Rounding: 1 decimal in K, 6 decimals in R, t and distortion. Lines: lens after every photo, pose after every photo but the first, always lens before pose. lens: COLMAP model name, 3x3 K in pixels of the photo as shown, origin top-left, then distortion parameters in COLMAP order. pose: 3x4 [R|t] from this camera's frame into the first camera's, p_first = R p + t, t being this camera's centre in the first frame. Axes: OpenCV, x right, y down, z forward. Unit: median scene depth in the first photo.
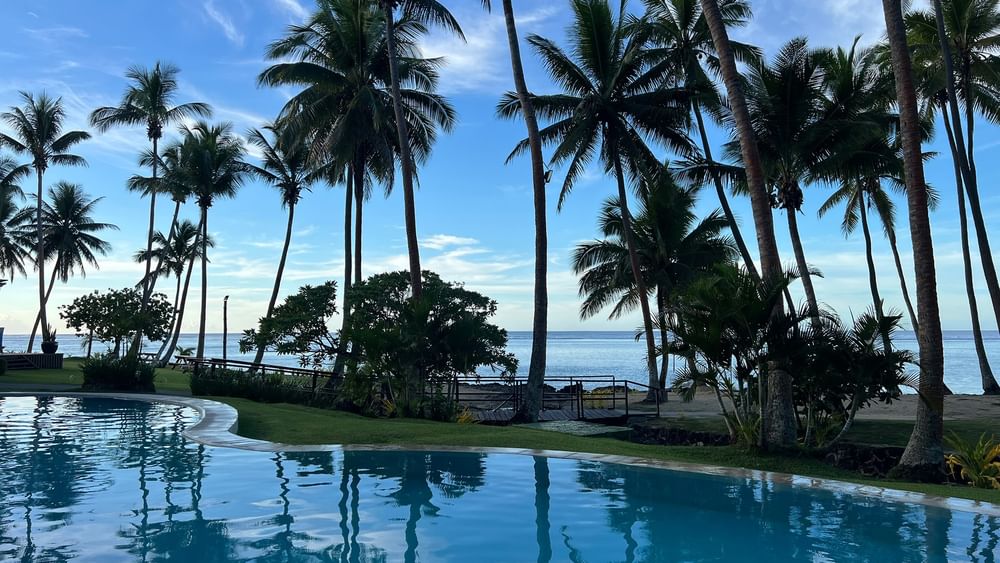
lens RADIAL K [[725.8, 0, 500.0], [0, 725.8, 281.5], [0, 0, 1]] dist [0.039354, -0.058324]
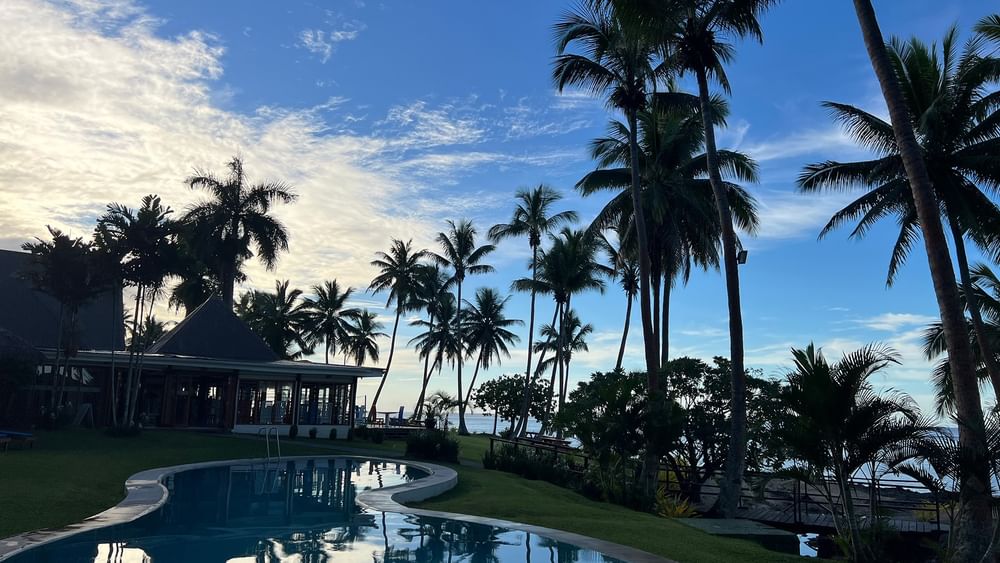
lens RADIAL K [[725.8, 0, 500.0], [0, 725.8, 281.5], [0, 0, 1]] dist [0.039354, -0.058324]
pose [[0.832021, -0.071210, -0.550155, 0.113617], [0.006155, 0.992851, -0.119203, -0.000346], [0.554711, 0.095793, 0.826511, 0.010530]]
